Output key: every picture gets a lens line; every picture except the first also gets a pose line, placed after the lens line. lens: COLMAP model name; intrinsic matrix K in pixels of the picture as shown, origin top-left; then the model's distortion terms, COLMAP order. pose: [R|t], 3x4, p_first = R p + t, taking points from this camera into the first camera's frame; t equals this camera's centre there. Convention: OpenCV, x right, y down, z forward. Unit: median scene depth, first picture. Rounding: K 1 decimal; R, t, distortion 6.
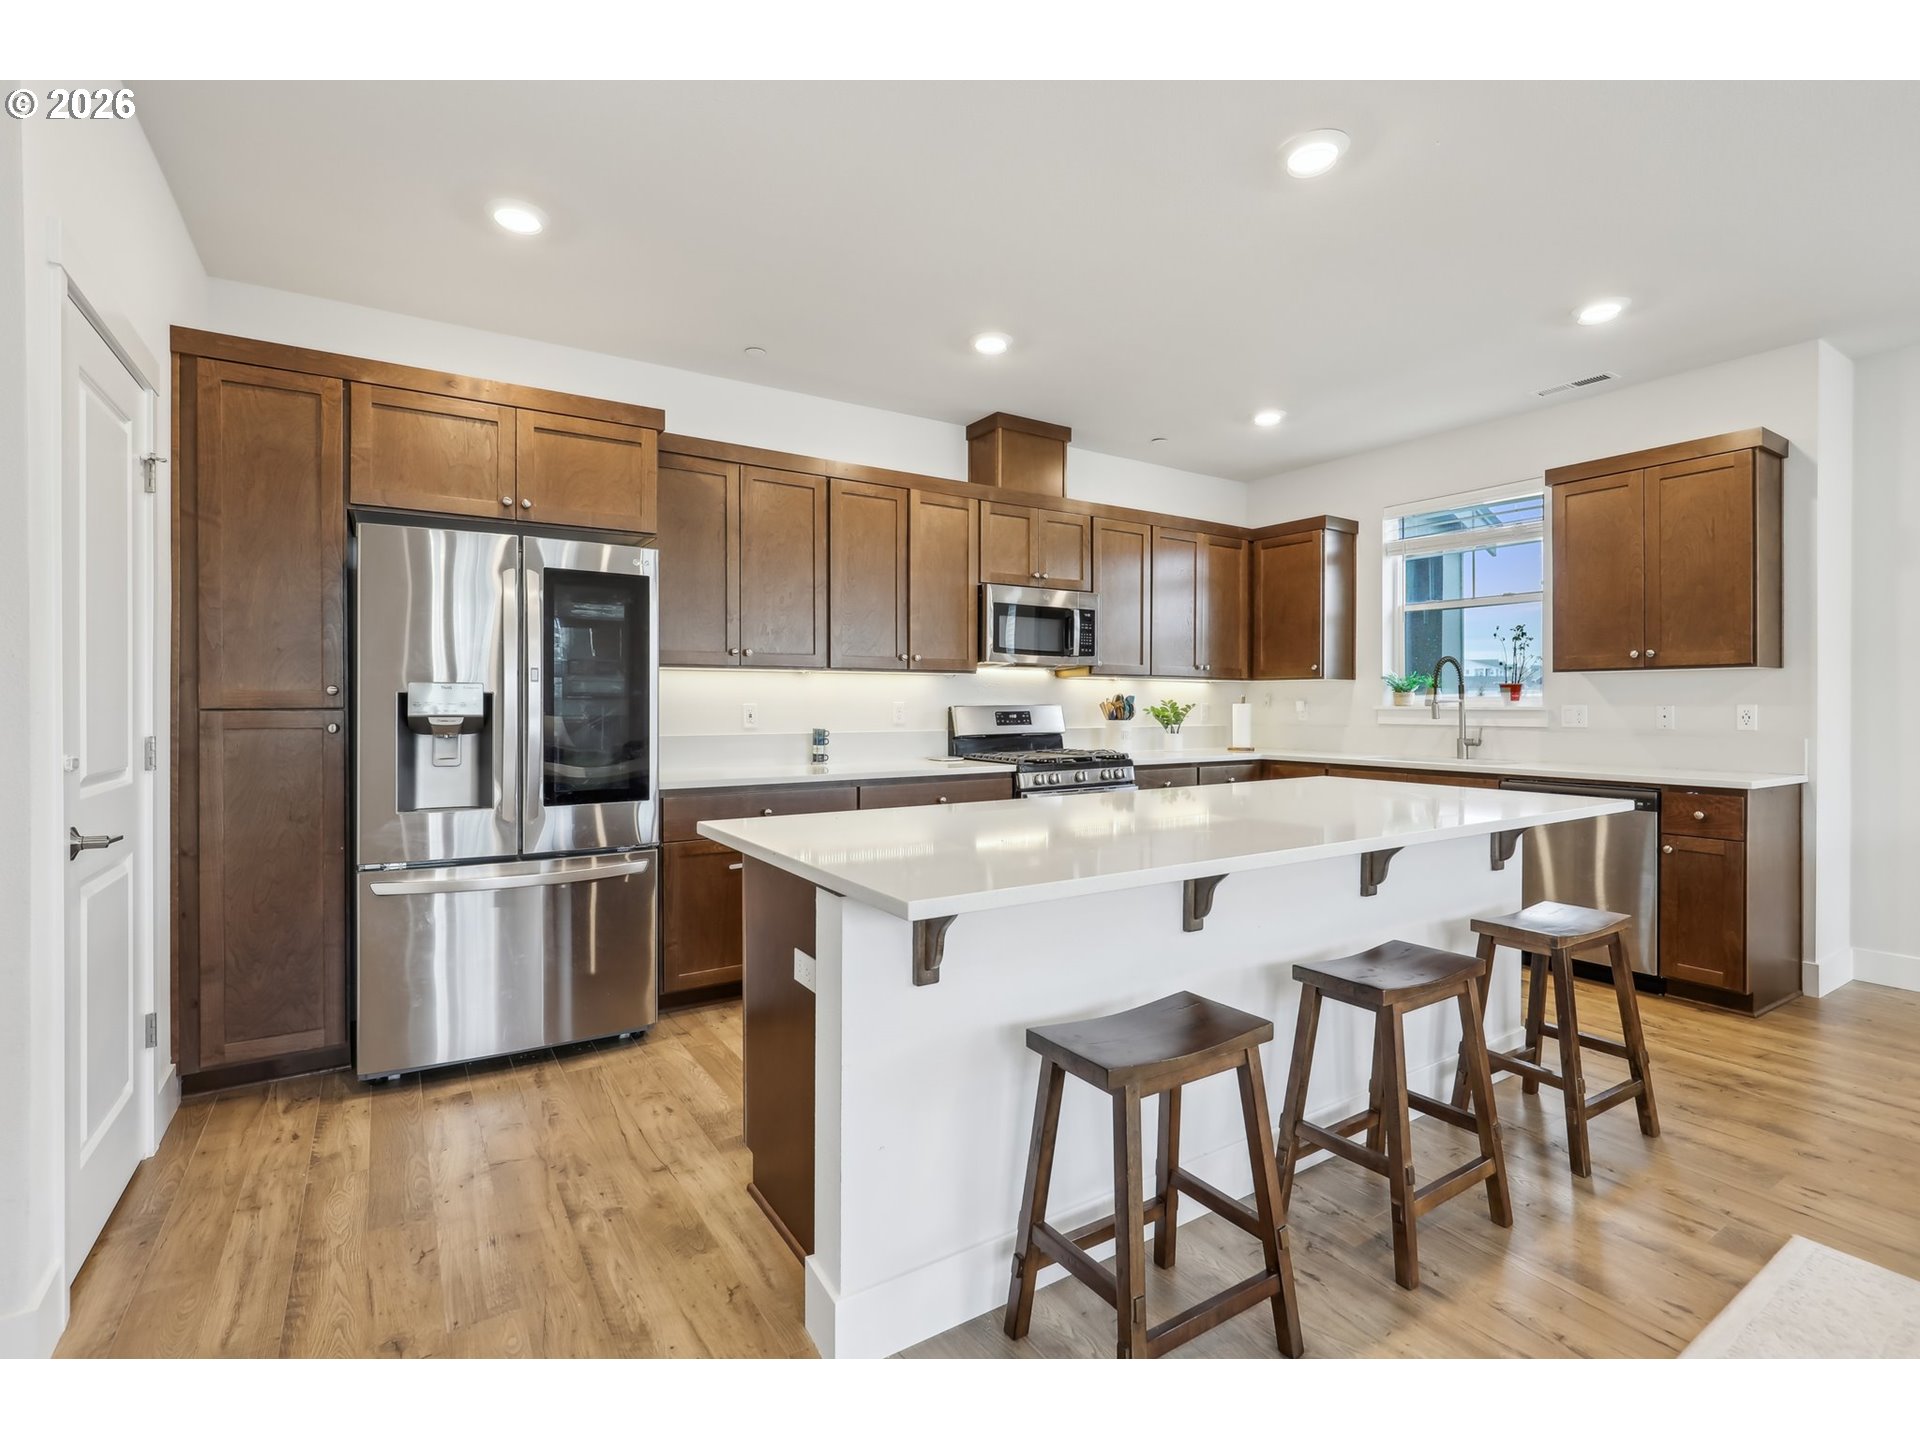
lens RADIAL K [[888.6, 0, 972.5], [0, 888.6, 705.6], [0, 0, 1]] dist [-0.009431, 0.003965]
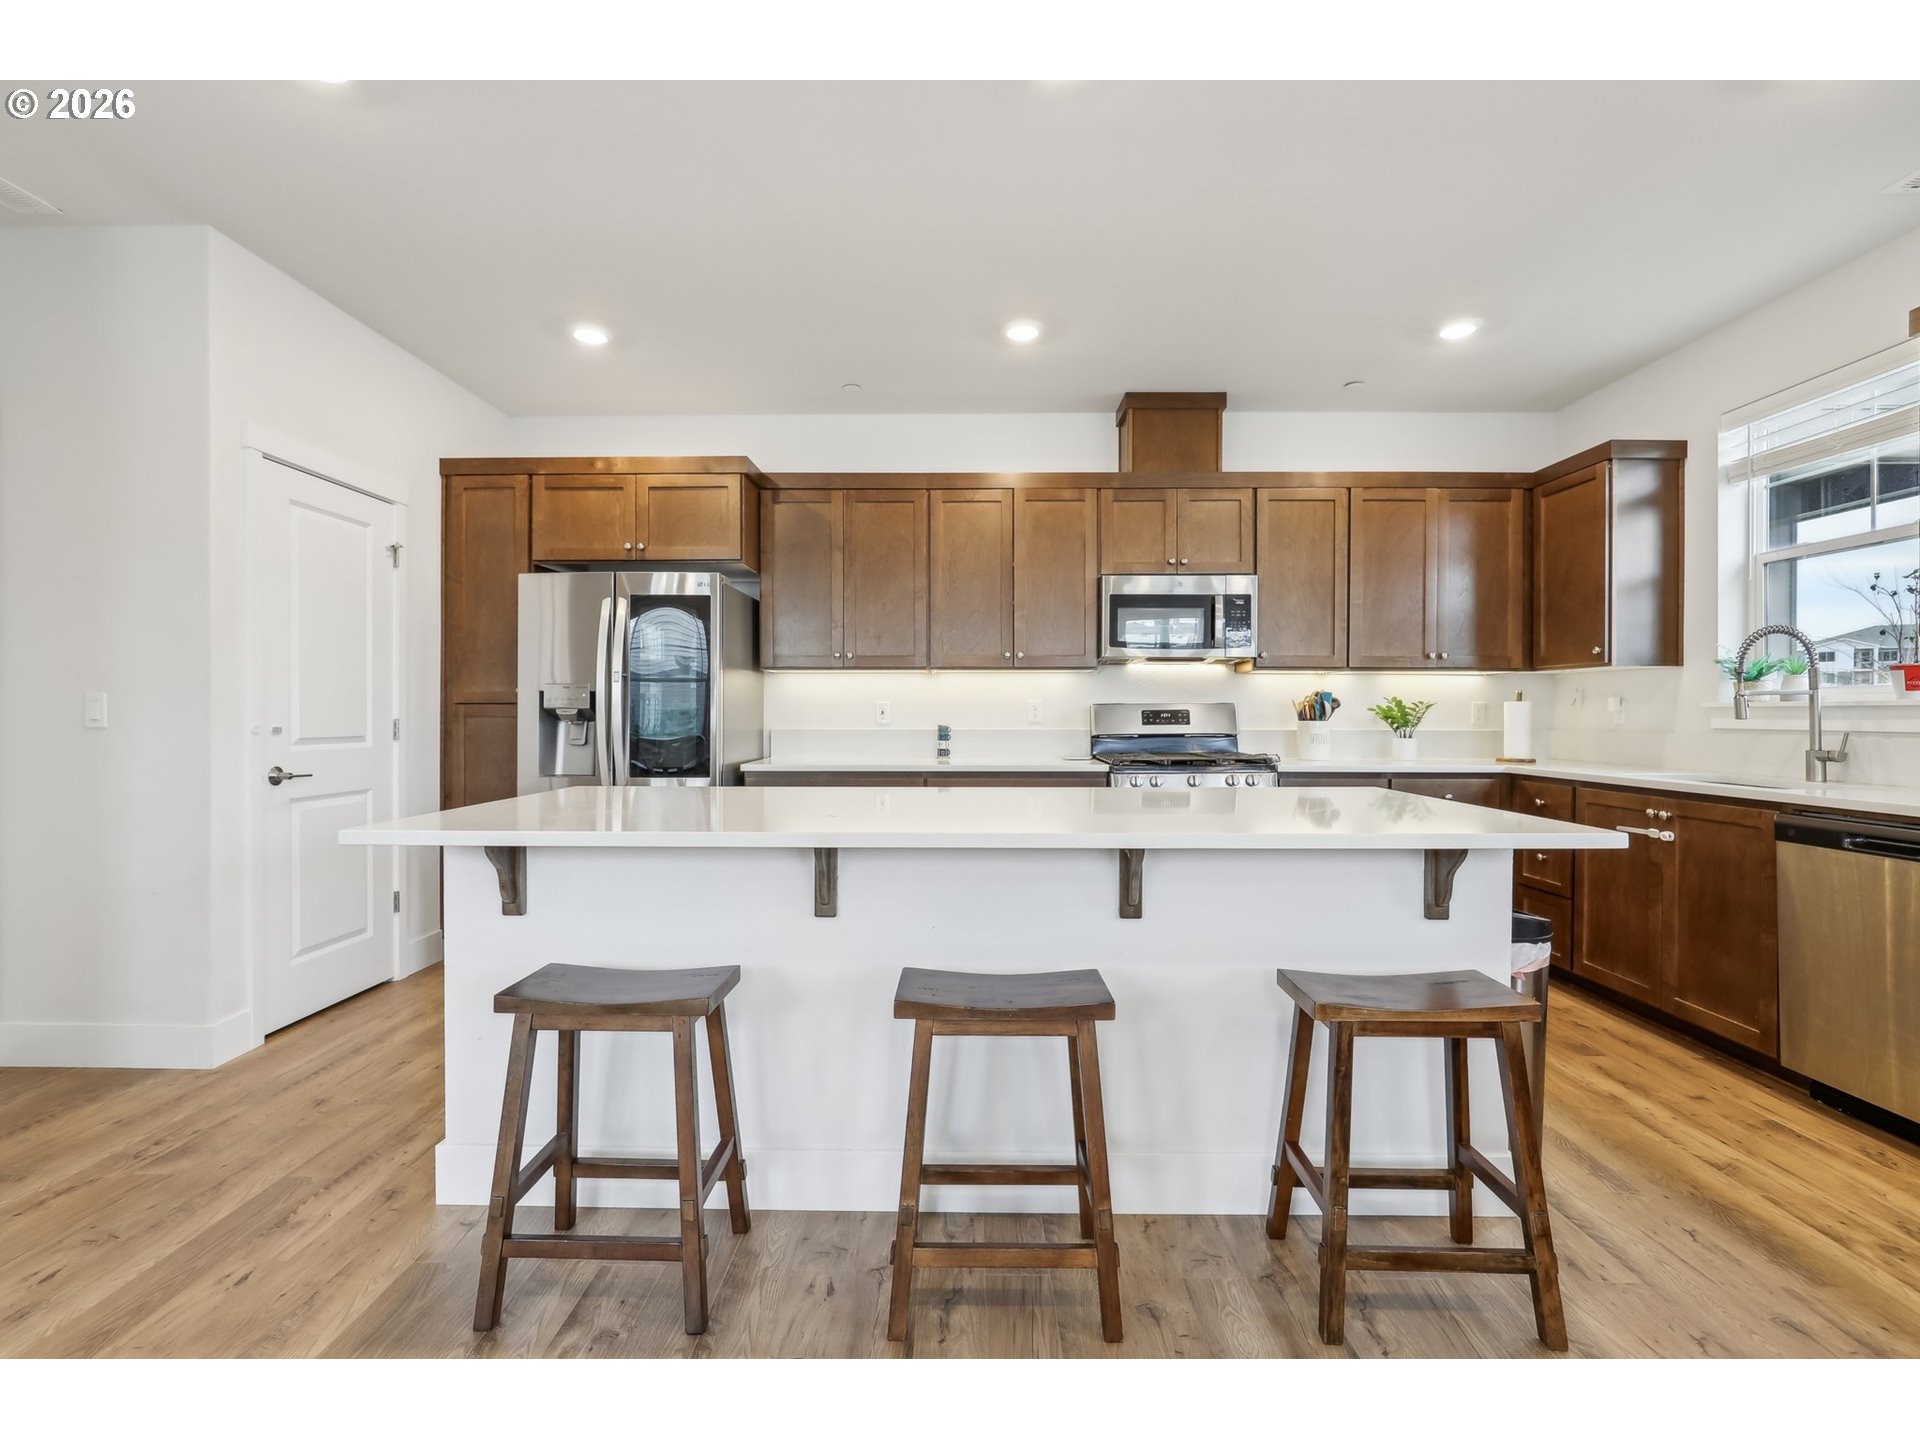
lens RADIAL K [[888.6, 0, 971.2], [0, 888.6, 714.6], [0, 0, 1]] dist [-0.009431, 0.003965]
pose [[0.831363, 0.001026, -0.555730, 0.404913], [-0.002130, 0.999997, -0.001340, 0.013316], [0.555726, 0.002298, 0.831362, 0.118116]]
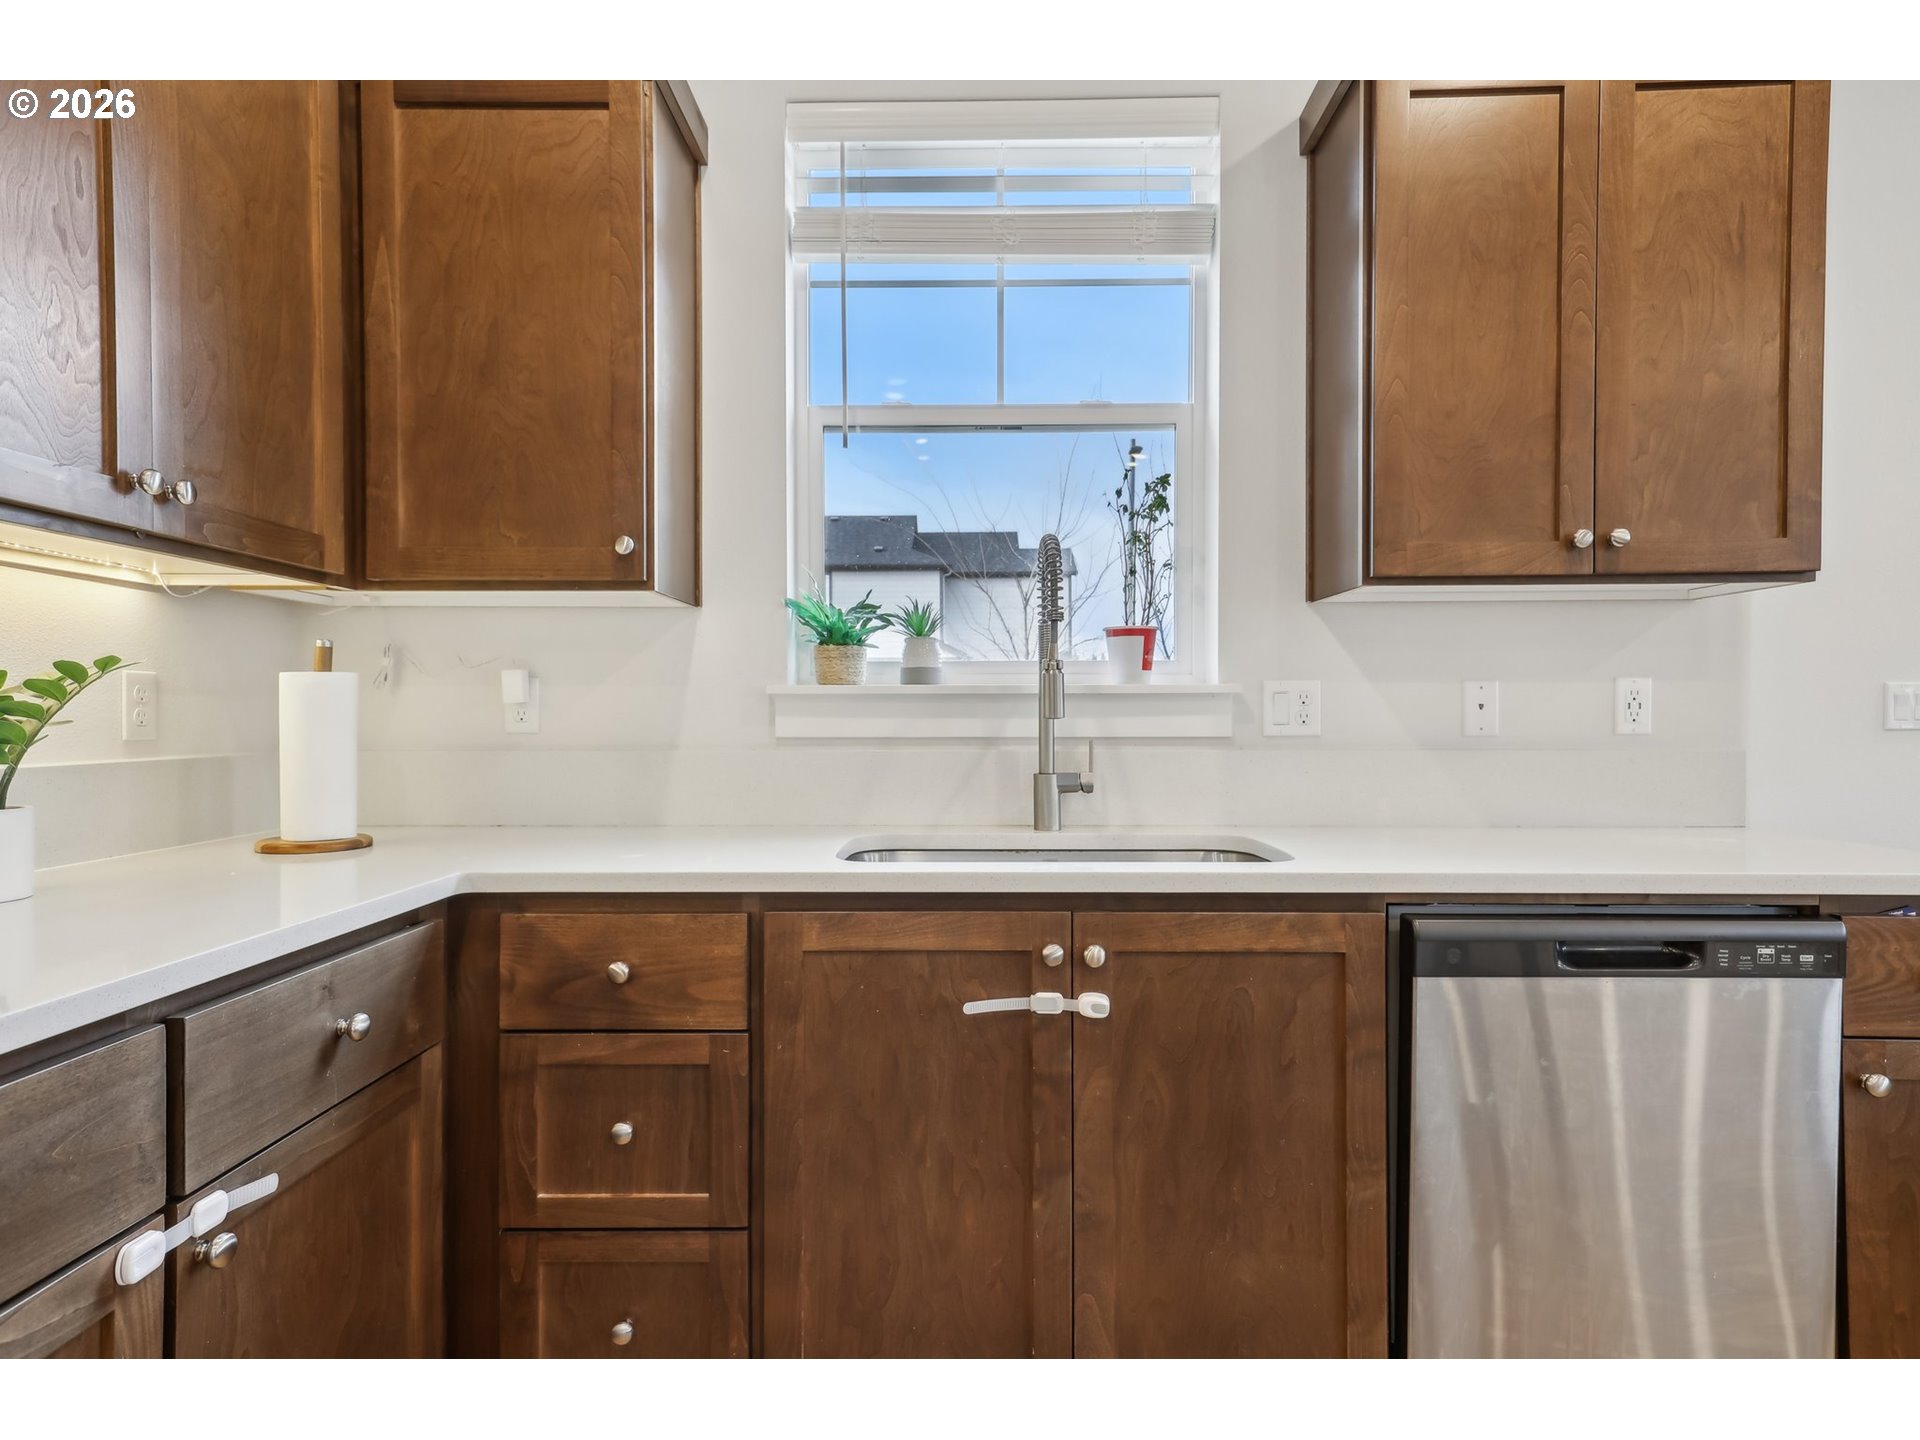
lens RADIAL K [[1062.1, 0, 953.8], [0, 1062.1, 724.2], [0, 0, 1]] dist [0.008597, 0.000811]
pose [[0.572843, -0.012233, 0.819574, 0.182608], [0.004216, 0.999919, 0.011978, 0.012119], [-0.819655, -0.003406, 0.572848, 0.798591]]
